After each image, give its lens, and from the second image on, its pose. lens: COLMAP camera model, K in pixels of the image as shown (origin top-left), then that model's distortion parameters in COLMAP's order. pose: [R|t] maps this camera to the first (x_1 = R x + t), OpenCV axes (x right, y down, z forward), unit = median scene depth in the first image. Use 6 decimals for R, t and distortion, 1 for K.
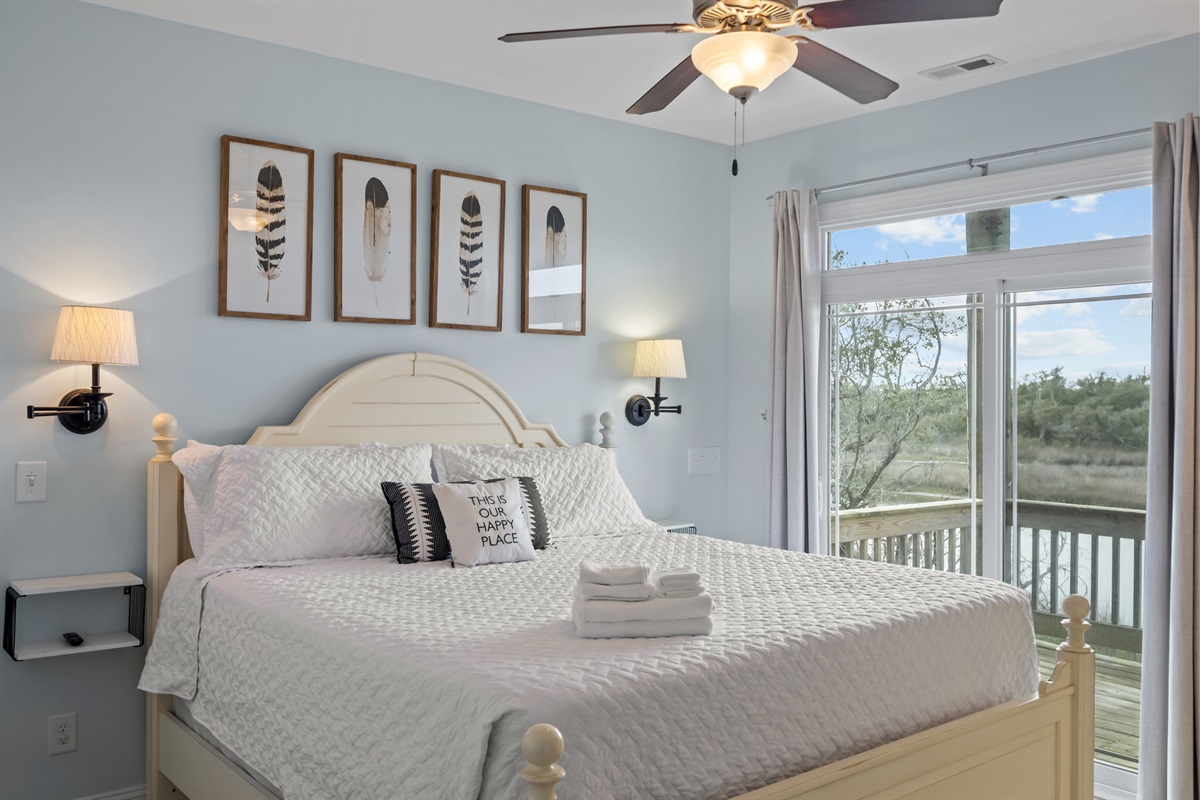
lens RADIAL K [[1029.9, 0, 600.0], [0, 1029.9, 400.0], [0, 0, 1]] dist [0.000642, 0.001098]
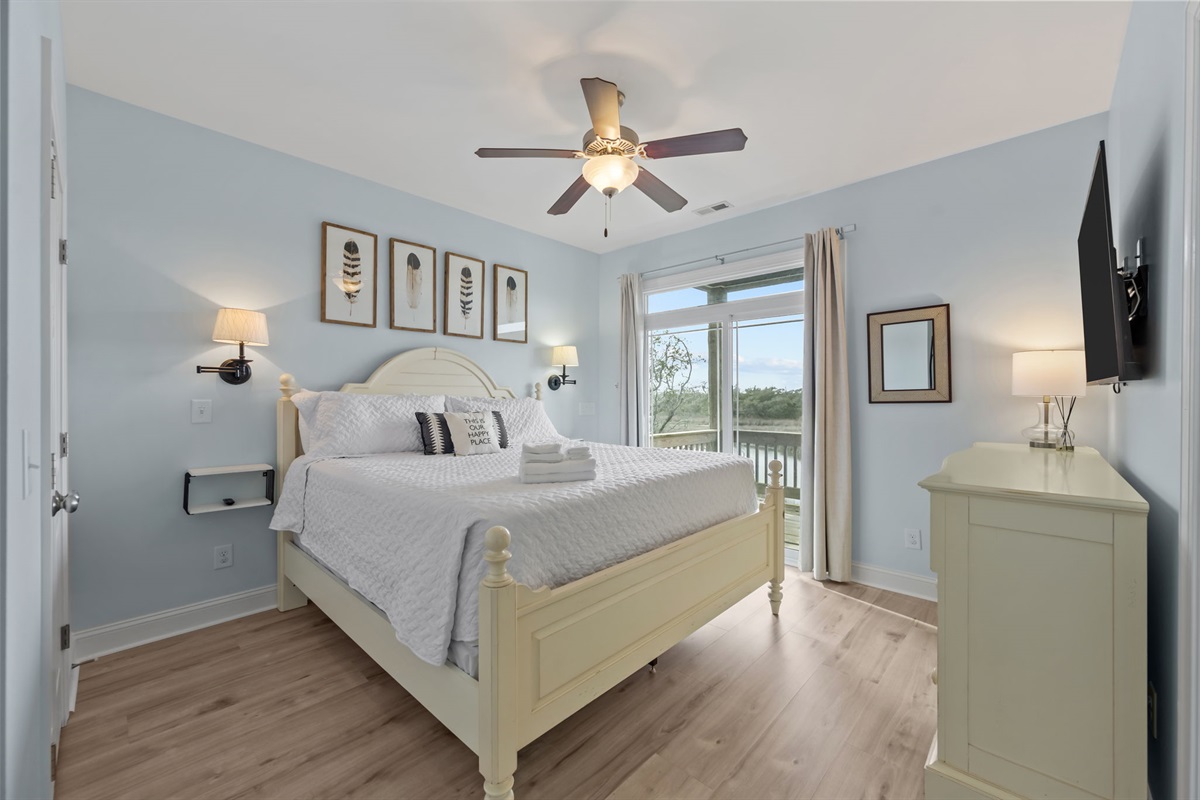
lens RADIAL K [[467.0, 0, 600.0], [0, 467.0, 400.0], [0, 0, 1]] dist [0.001081, -0.000145]
pose [[0.990927, -0.006452, 0.134249, 0.003870], [0.006394, 0.999979, 0.000867, 0.060624], [-0.134252, -0.000001, 0.990947, 0.128293]]
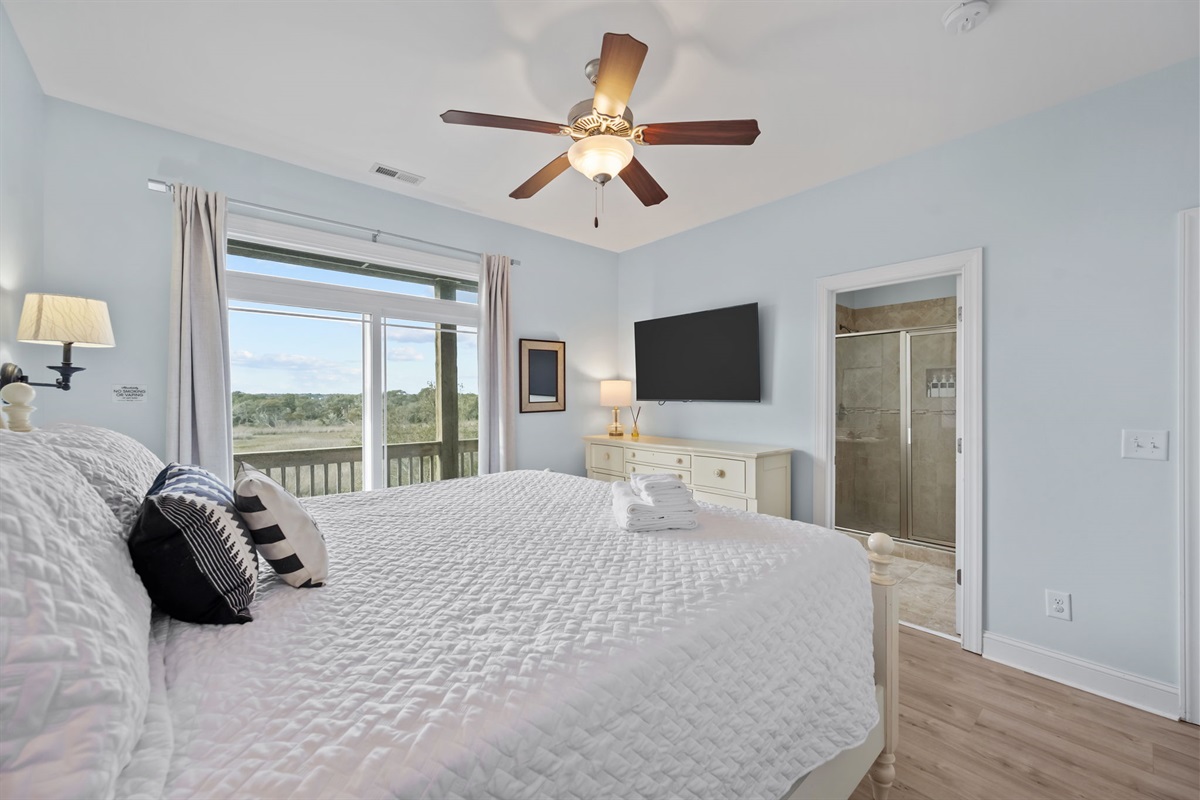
lens RADIAL K [[467.0, 0, 600.0], [0, 467.0, 400.0], [0, 0, 1]] dist [0.001081, -0.000145]
pose [[-0.064105, -0.012165, 0.997869, -0.459213], [0.003377, 0.999917, 0.012407, 0.027828], [-0.997937, 0.004165, -0.064059, 0.821667]]
